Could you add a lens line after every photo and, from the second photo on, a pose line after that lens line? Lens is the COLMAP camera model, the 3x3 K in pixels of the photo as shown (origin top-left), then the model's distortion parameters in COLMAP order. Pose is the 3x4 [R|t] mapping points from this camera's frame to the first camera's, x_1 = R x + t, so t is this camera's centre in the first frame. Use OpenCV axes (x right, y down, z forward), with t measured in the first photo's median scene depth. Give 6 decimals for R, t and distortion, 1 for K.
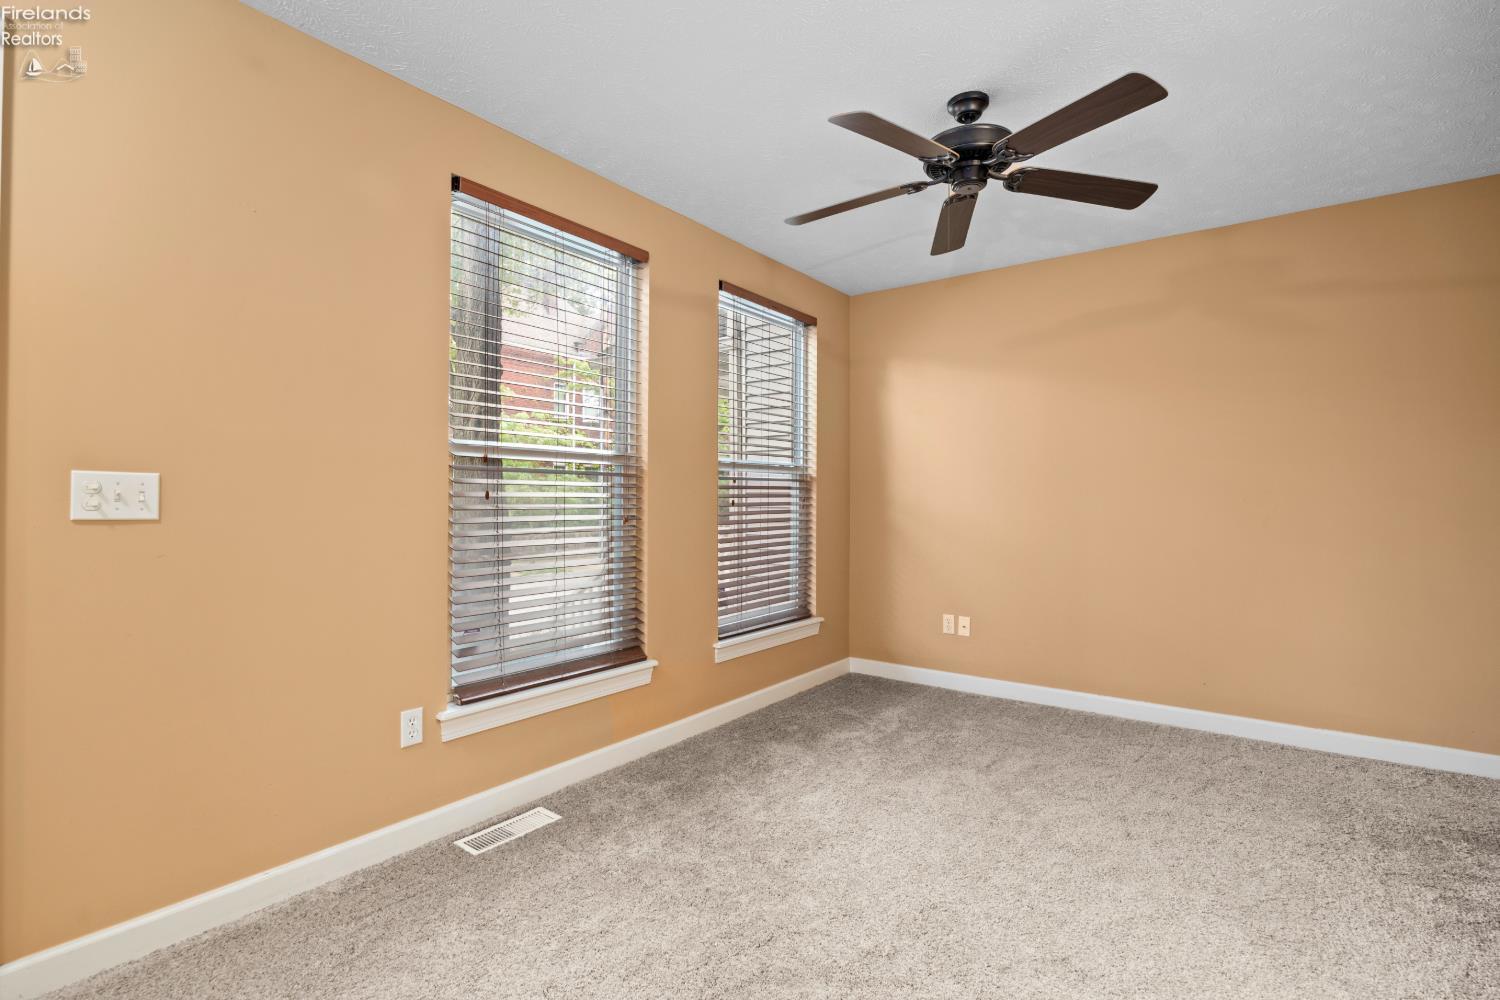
lens RADIAL K [[697.5, 0, 744.5], [0, 697.5, 496.4], [0, 0, 1]] dist [-0.020486, 0.003075]
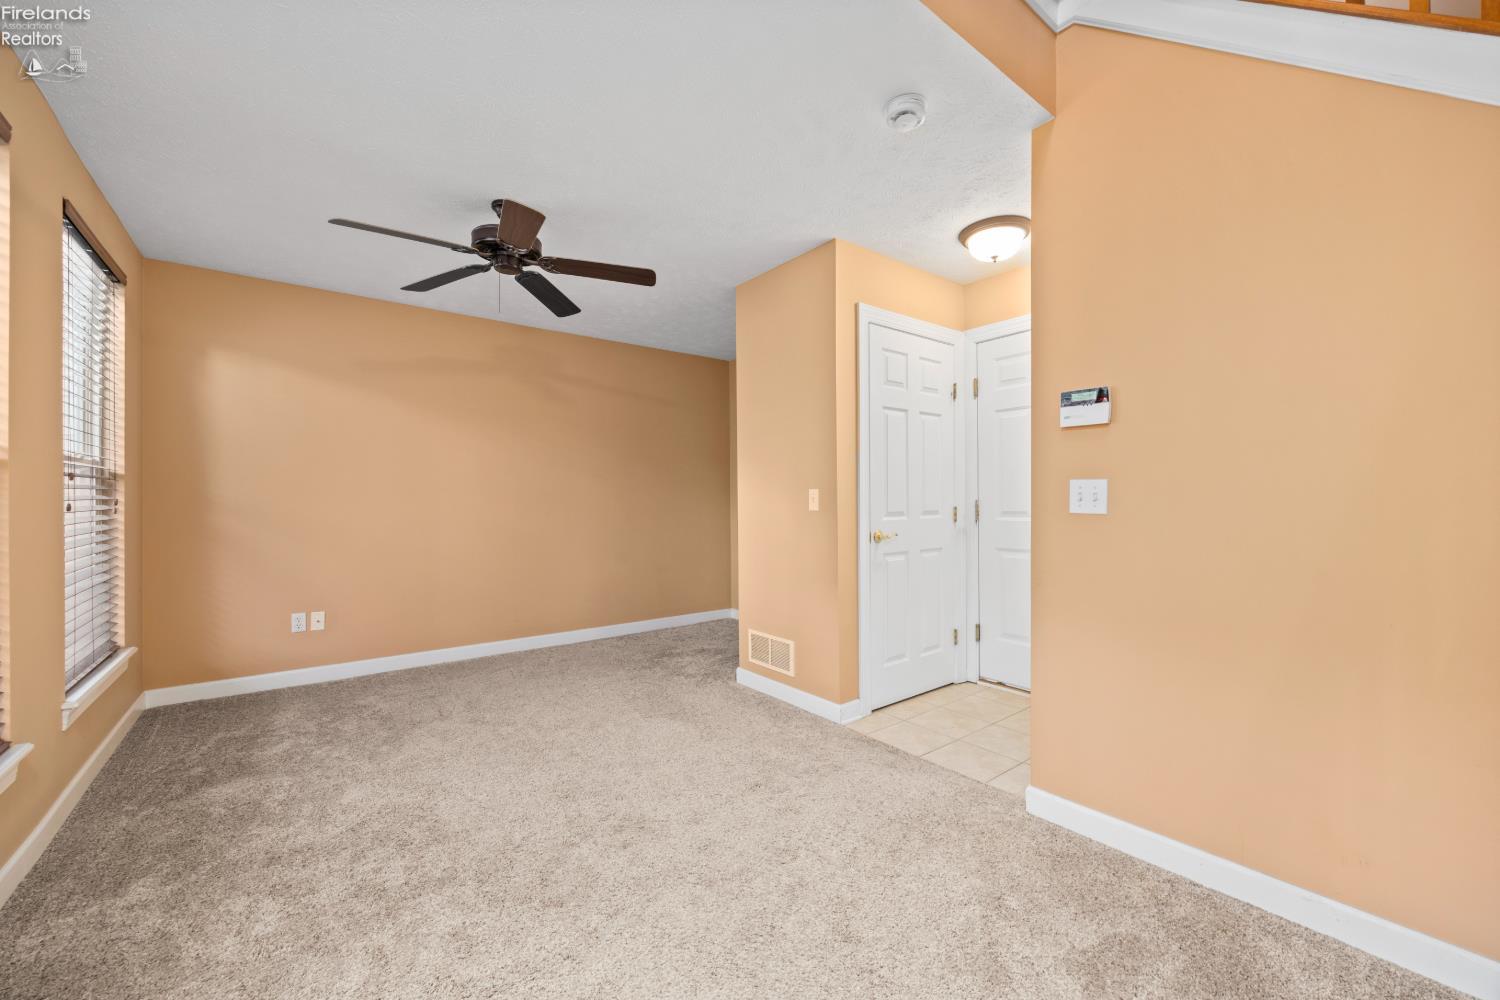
lens RADIAL K [[588.0, 0, 740.6], [0, 588.0, 499.3], [0, 0, 1]] dist [0.003385, -0.001469]
pose [[0.273583, -0.004240, 0.961839, -0.456546], [-0.001180, 0.999988, 0.004744, -0.003658], [-0.961848, -0.002433, 0.273574, 0.171462]]
